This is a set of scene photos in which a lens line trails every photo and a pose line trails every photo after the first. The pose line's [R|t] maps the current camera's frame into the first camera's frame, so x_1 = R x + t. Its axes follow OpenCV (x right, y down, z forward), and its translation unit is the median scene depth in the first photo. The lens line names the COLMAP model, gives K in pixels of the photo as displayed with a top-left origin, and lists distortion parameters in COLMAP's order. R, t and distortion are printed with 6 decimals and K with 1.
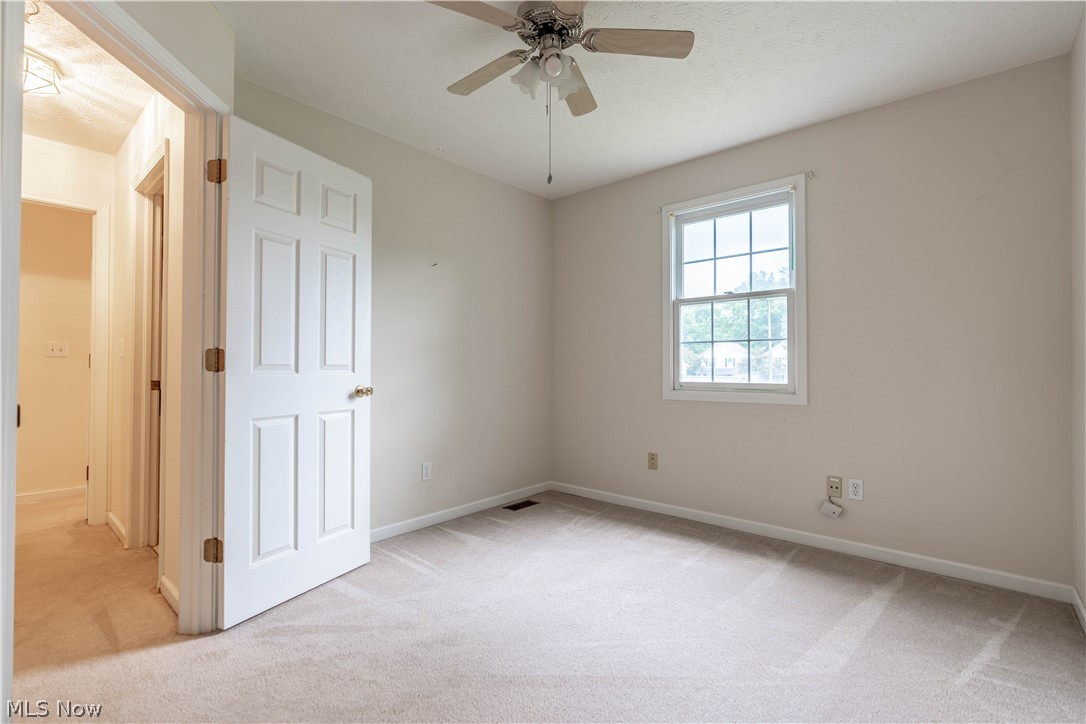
lens RADIAL K [[496.1, 0, 544.4], [0, 496.1, 364.0], [0, 0, 1]] dist [-0.016117, 0.004958]
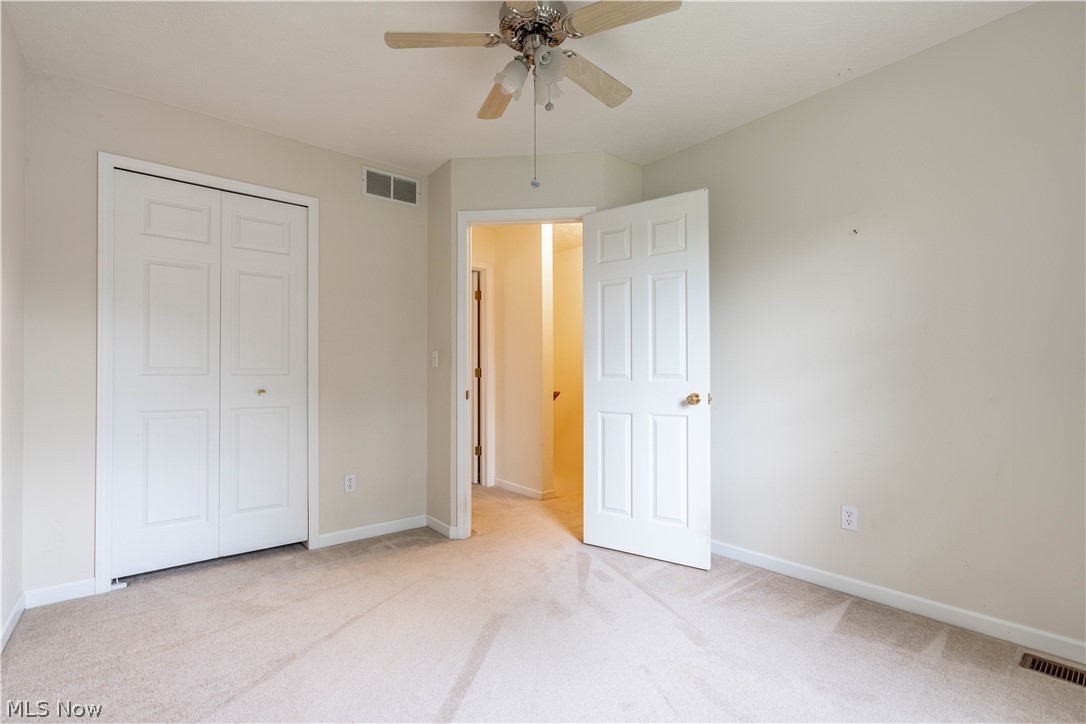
lens RADIAL K [[496.1, 0, 545.2], [0, 496.1, 368.1], [0, 0, 1]] dist [-0.016117, 0.004958]
pose [[-0.152835, -0.005640, -0.988236, 0.733276], [0.006889, 0.999953, -0.006773, -0.006652], [0.988228, -0.007843, -0.152789, 0.877457]]
